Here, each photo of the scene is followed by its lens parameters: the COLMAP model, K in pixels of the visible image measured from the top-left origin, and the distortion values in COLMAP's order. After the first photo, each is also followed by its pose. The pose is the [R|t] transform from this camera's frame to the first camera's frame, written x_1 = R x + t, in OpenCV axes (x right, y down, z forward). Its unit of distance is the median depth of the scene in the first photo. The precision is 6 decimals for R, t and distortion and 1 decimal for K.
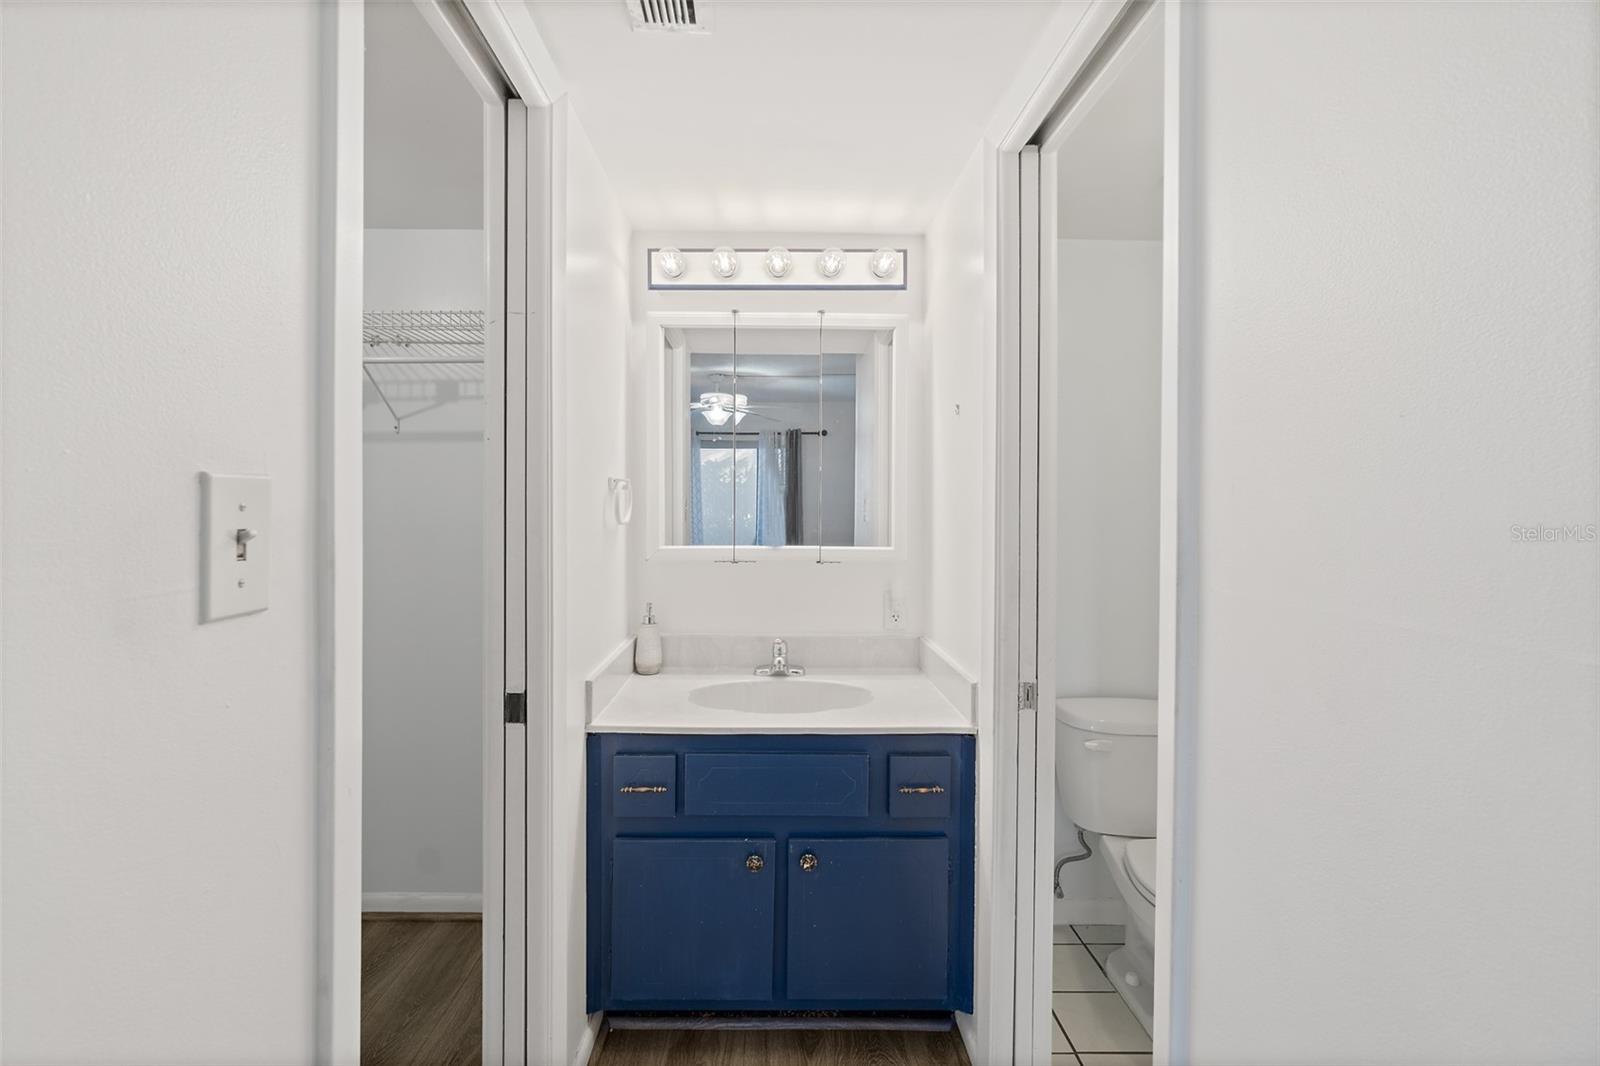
lens RADIAL K [[676.1, 0, 797.5], [0, 676.1, 511.6], [0, 0, 1]] dist [0.000890, 0.000148]
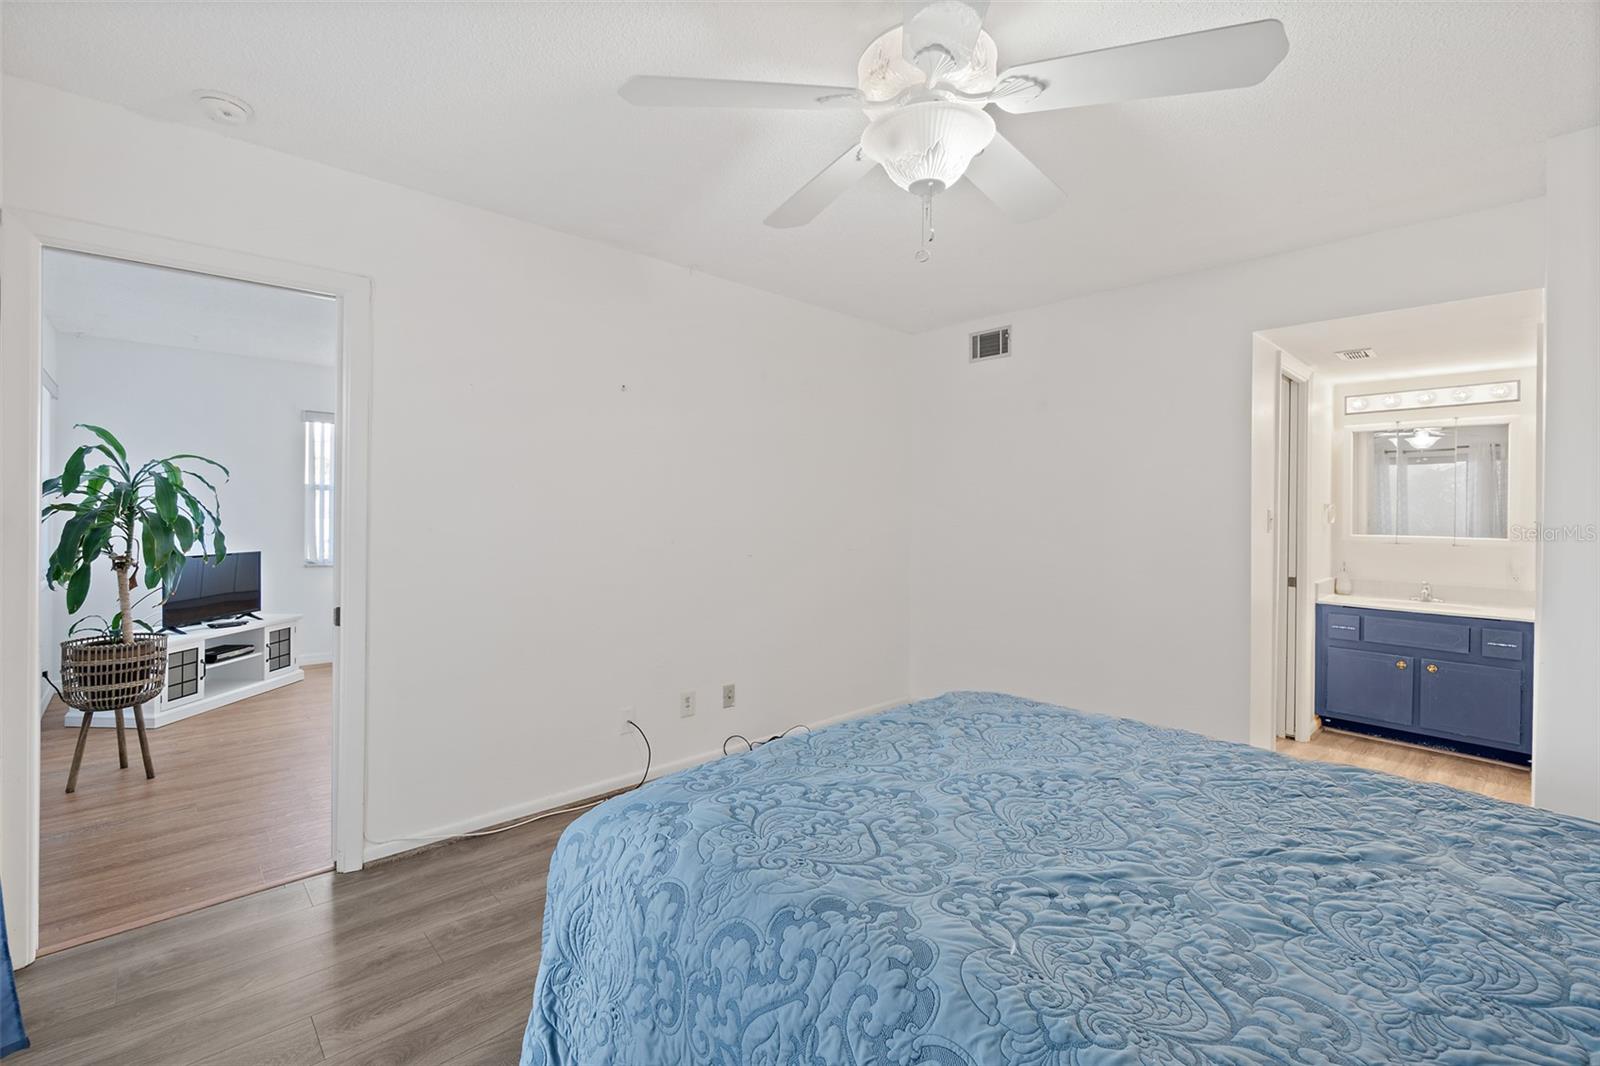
lens RADIAL K [[676.1, 0, 797.5], [0, 676.1, 511.6], [0, 0, 1]] dist [0.000890, 0.000148]
pose [[0.643574, 0.003057, -0.765378, 0.339907], [-0.016756, 0.999809, -0.010096, 0.031183], [0.765200, 0.019322, 0.643502, -1.895845]]
